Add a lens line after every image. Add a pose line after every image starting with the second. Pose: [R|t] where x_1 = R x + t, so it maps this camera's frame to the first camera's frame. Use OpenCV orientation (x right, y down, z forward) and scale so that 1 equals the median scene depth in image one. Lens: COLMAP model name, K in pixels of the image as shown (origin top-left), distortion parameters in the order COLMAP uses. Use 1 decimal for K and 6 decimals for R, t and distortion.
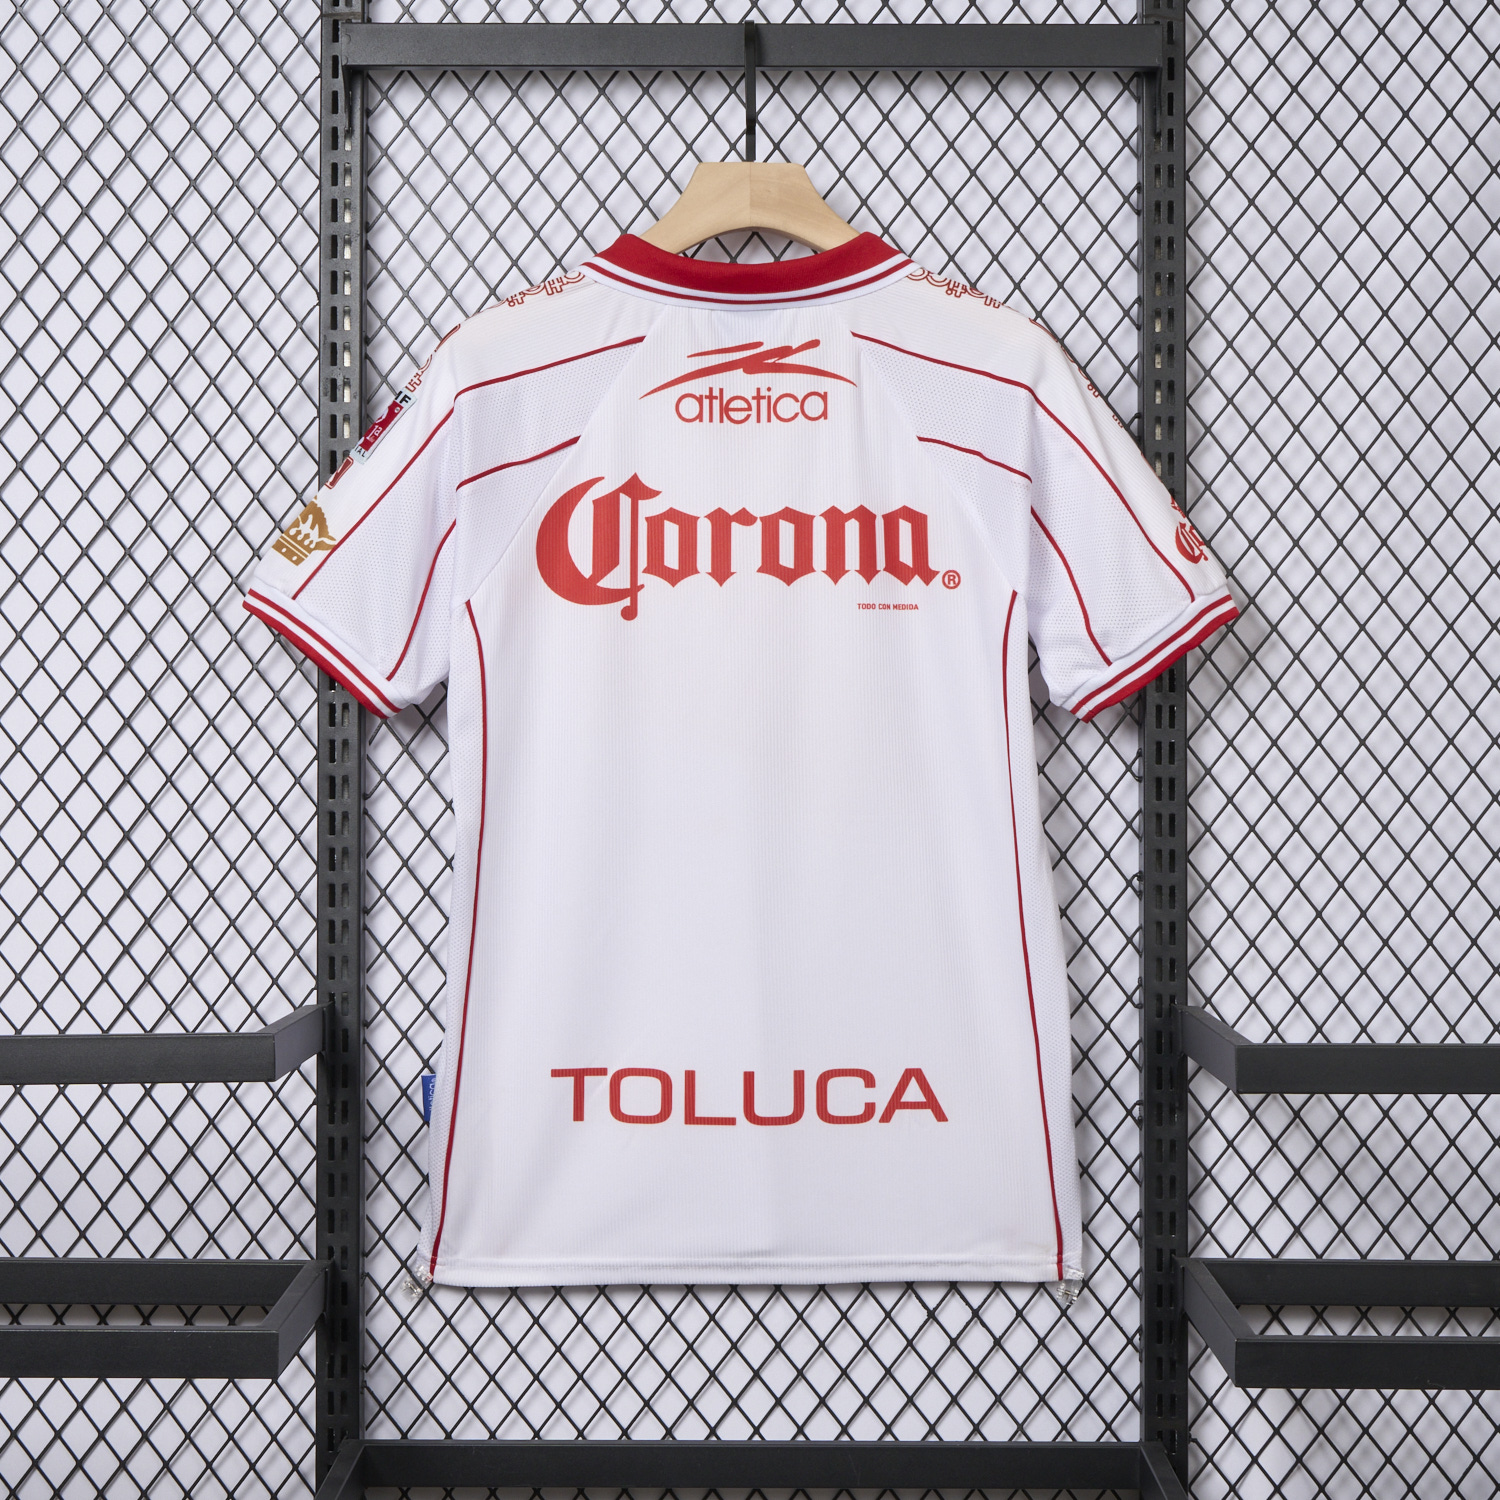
lens RADIAL K [[3214.7, 0, 757.5], [0, 3214.7, 753.8], [0, 0, 1]] dist [-0.008531, 0.000000]
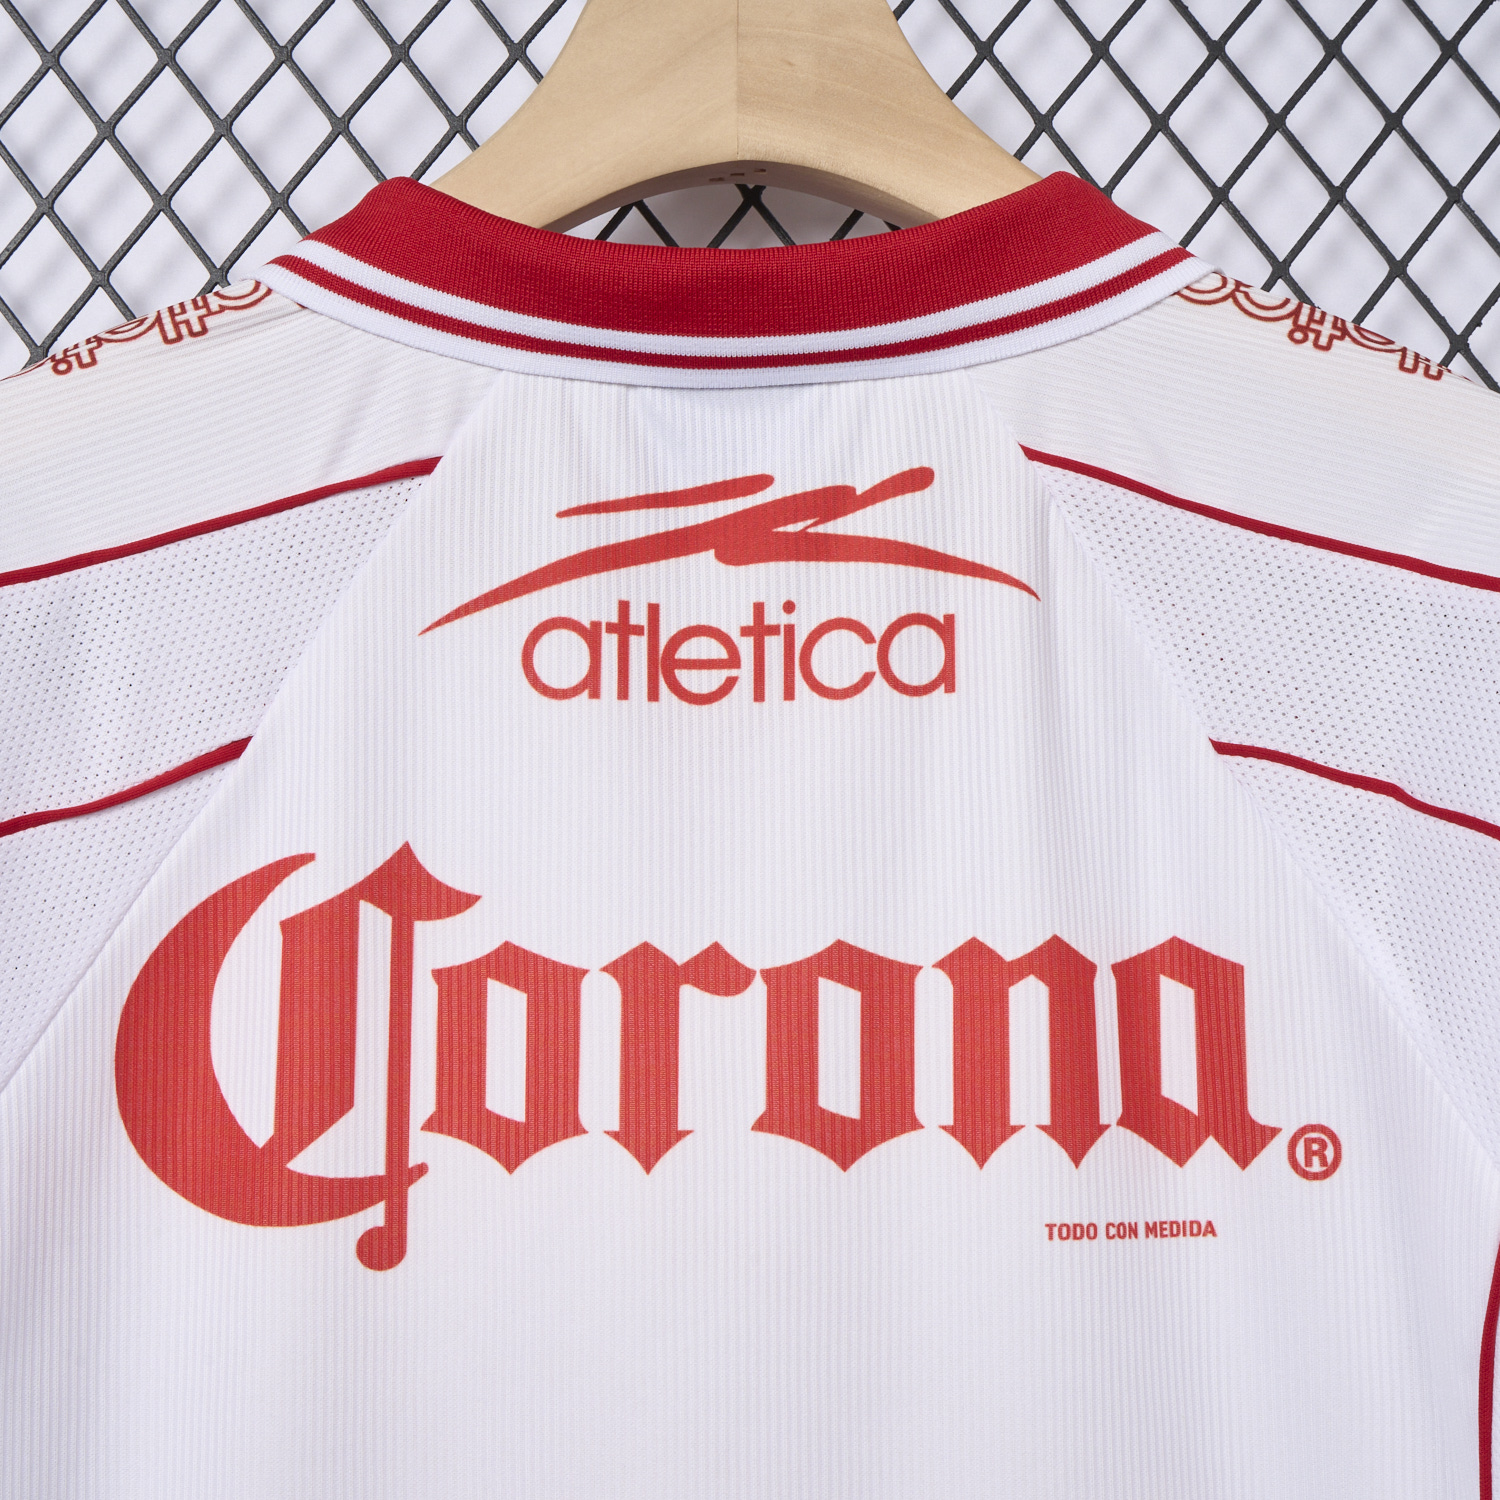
lens RADIAL K [[3214.7, 0, 752.7], [0, 3214.7, 753.3], [0, 0, 1]] dist [-0.008531, 0.000000]
pose [[0.999996, 0.002585, -0.001311, 0.000134], [-0.002715, 0.993729, -0.111782, -0.058107], [0.001014, 0.111785, 0.993732, 0.651711]]
